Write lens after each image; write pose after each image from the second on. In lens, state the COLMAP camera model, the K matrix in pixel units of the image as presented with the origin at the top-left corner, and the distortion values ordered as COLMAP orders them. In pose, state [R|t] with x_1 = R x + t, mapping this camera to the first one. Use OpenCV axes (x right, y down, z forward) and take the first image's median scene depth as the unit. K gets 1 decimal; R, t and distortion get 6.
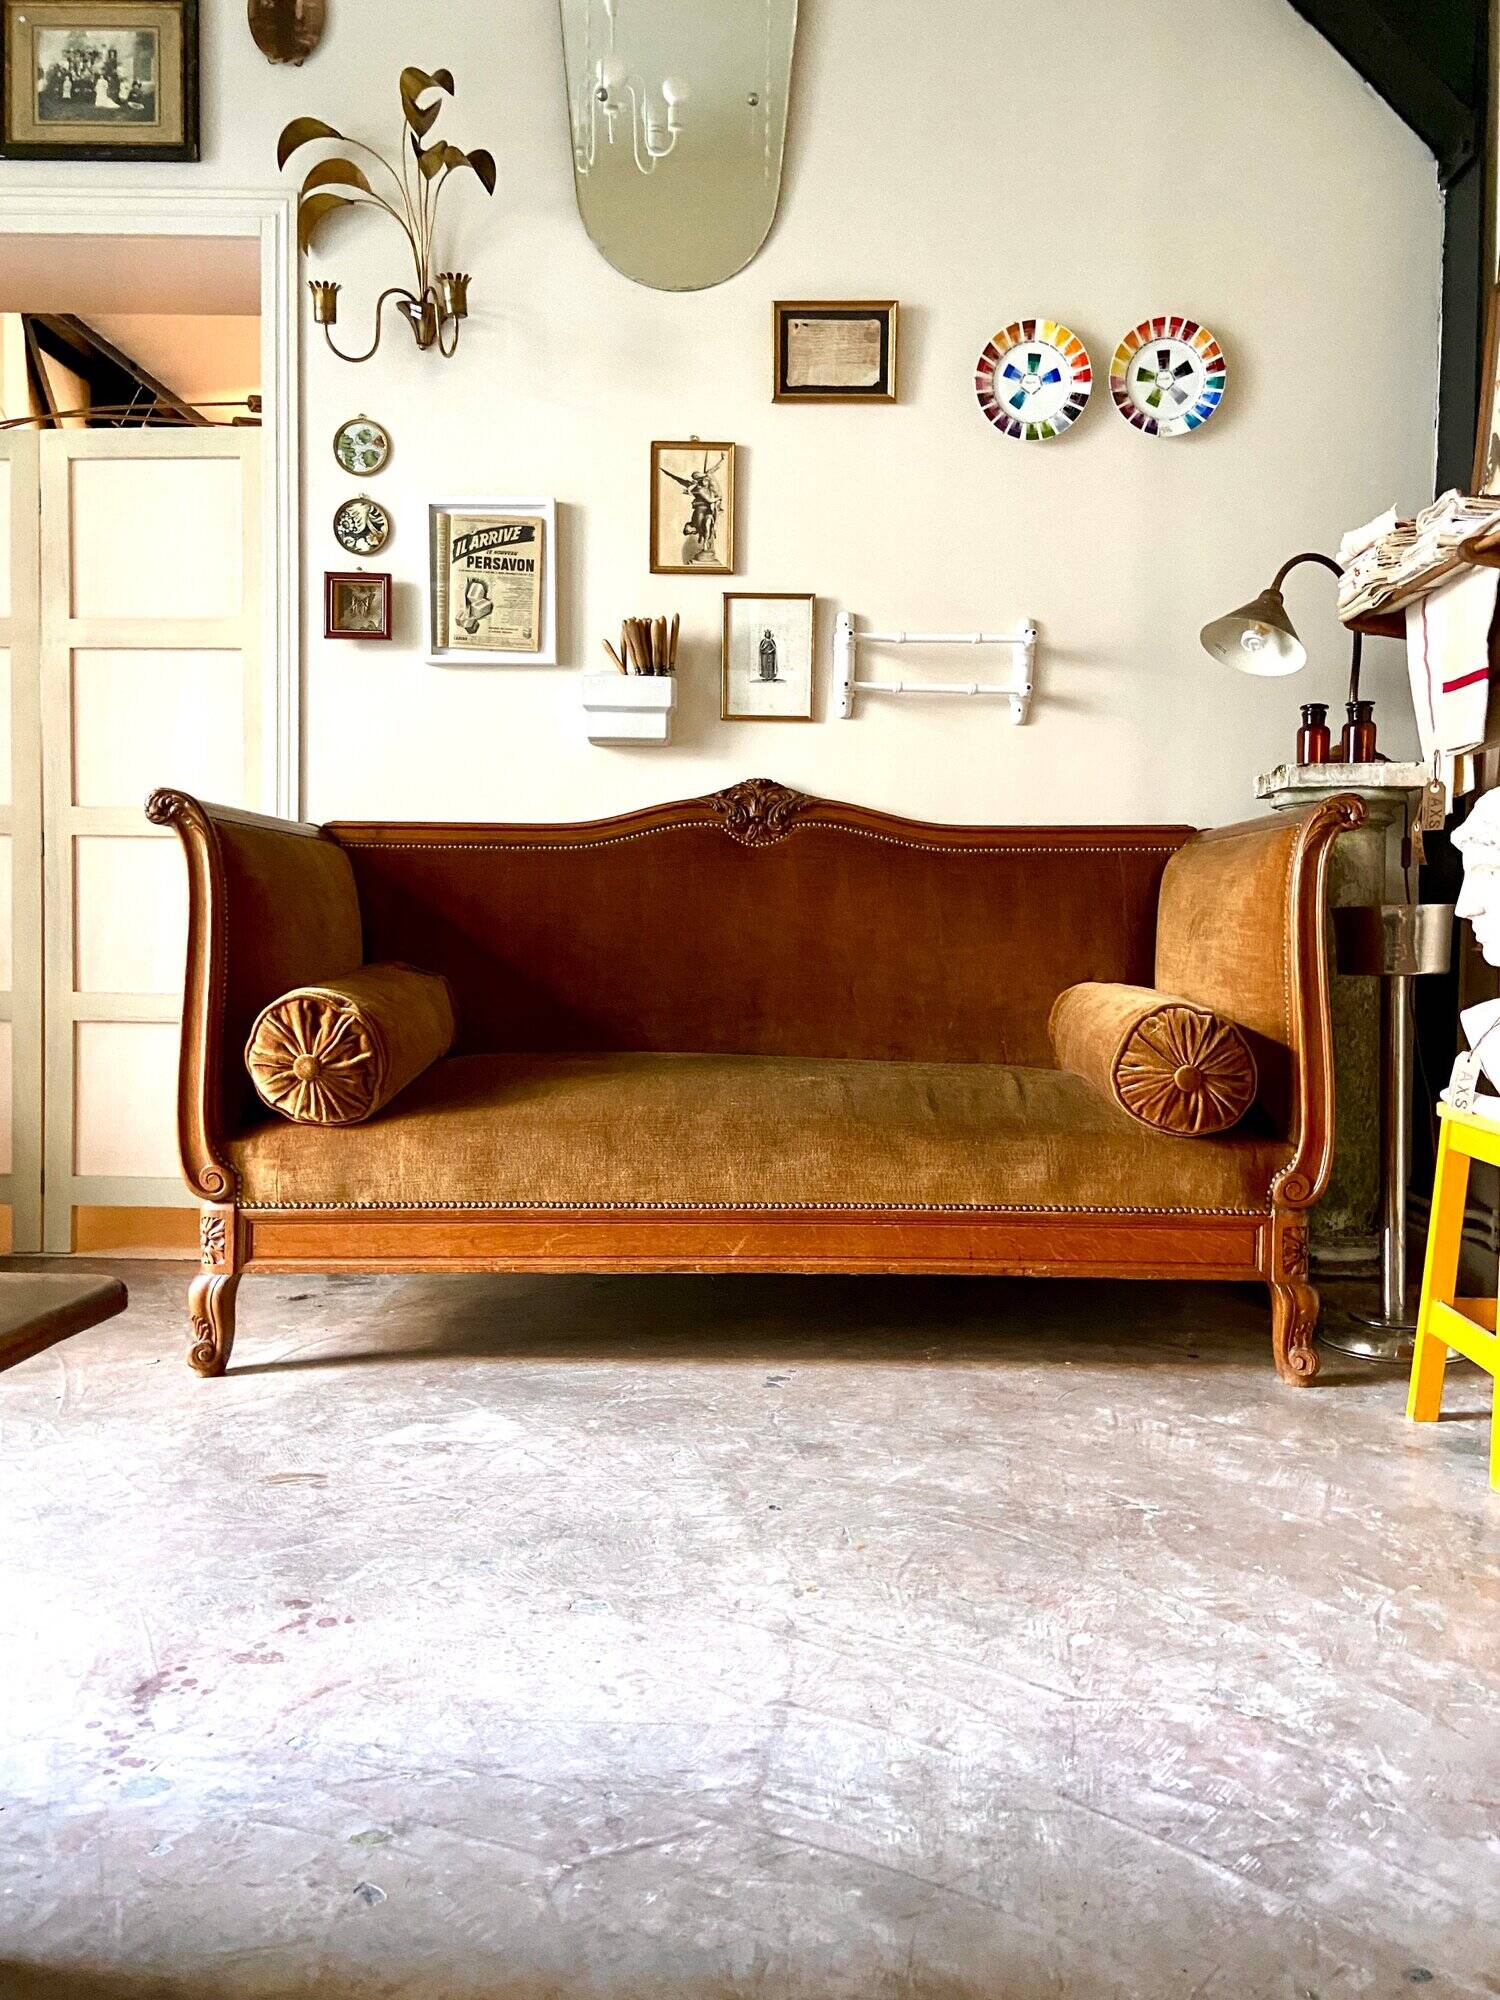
lens RADIAL K [[1508.2, 0, 760.2], [0, 1508.2, 983.7], [0, 0, 1]] dist [0.114289, -0.145201]
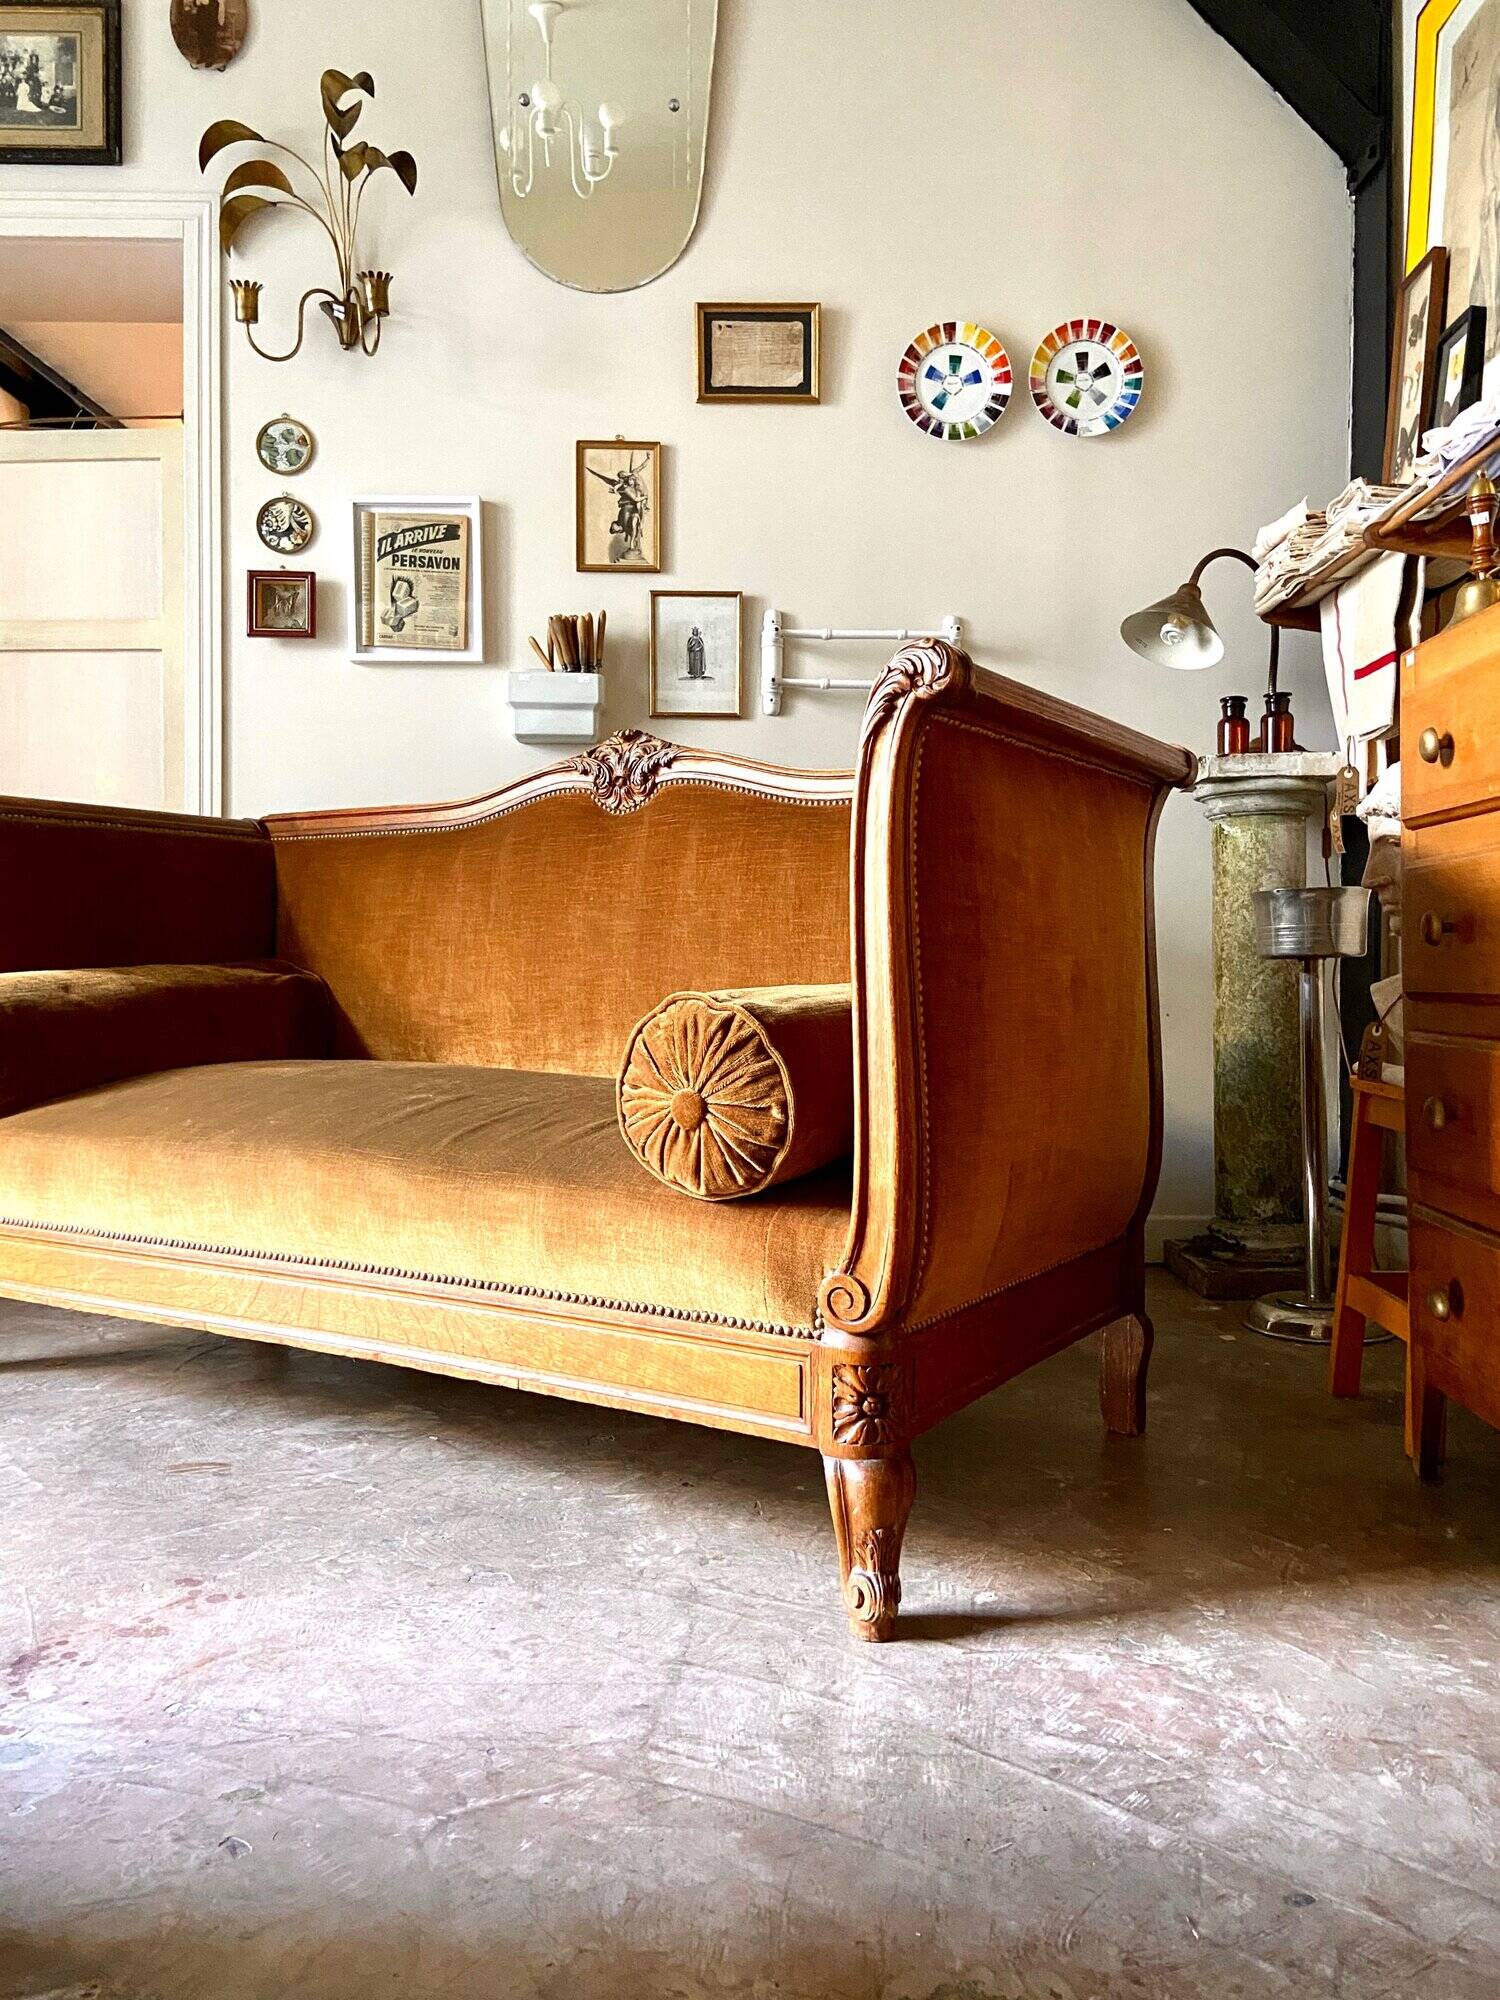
lens RADIAL K [[1508.2, 0, 761.6], [0, 1508.2, 983.1], [0, 0, 1]] dist [0.114289, -0.145201]
pose [[0.999634, -0.009489, 0.025332, 0.022226], [0.010097, 0.999661, -0.023987, 0.027236], [-0.025096, 0.024234, 0.999391, 0.002965]]
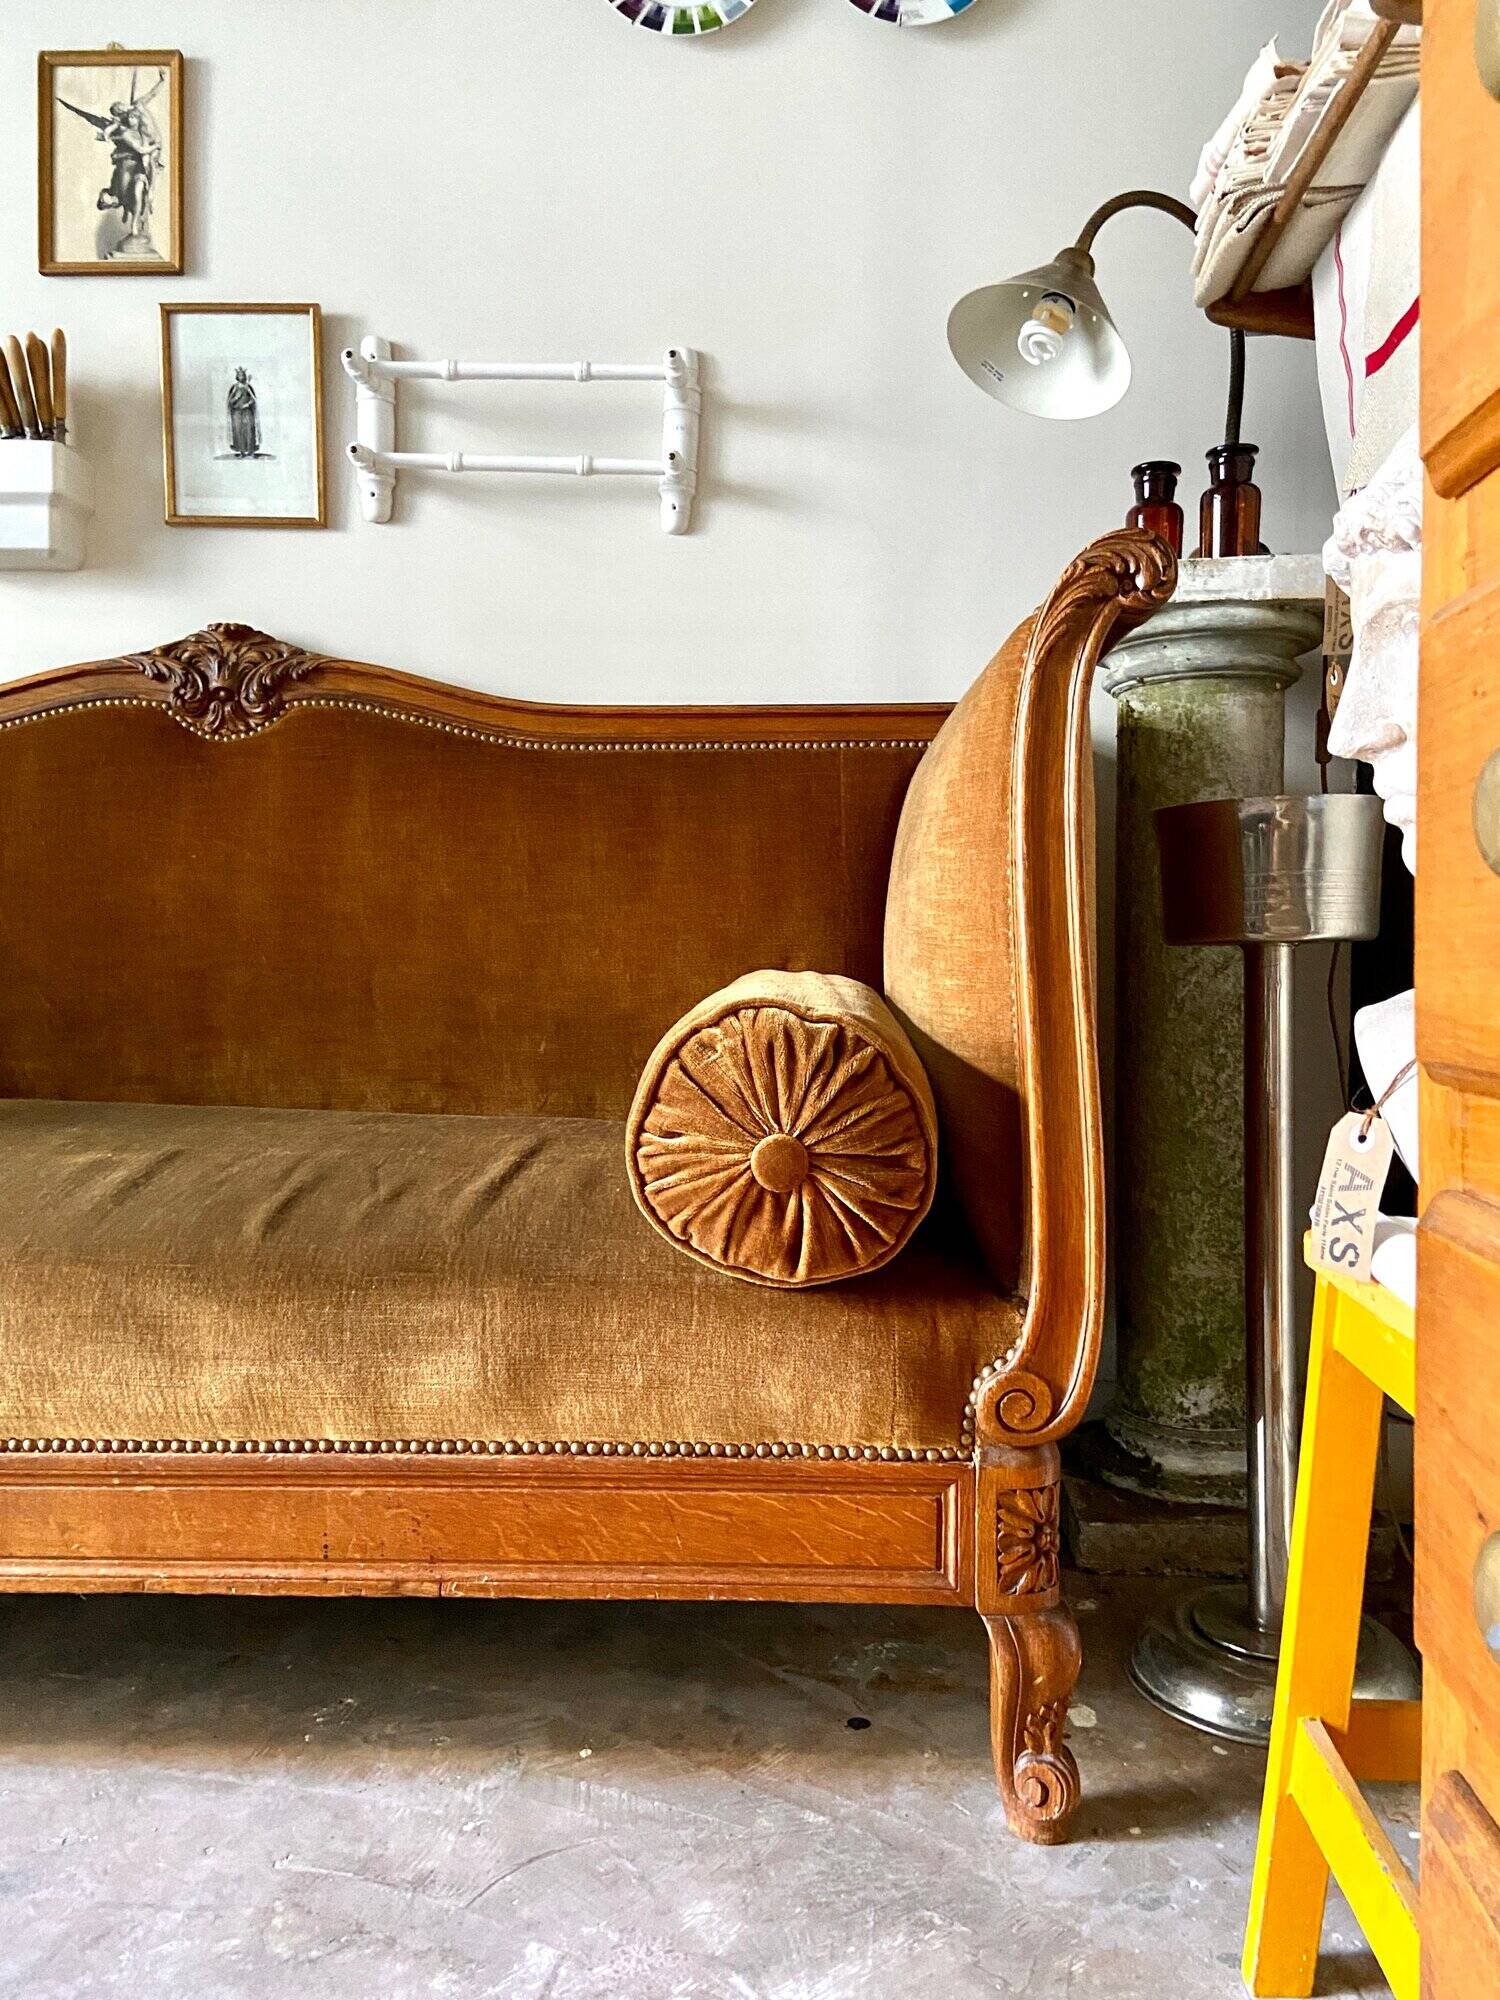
lens RADIAL K [[1508.2, 0, 756.0], [0, 1508.2, 1000.8], [0, 0, 1]] dist [0.114289, -0.145201]
pose [[0.999786, -0.003806, -0.020357, 0.223708], [0.003749, 0.999989, -0.002847, 0.012105], [0.020367, 0.002770, 0.999789, 0.434297]]
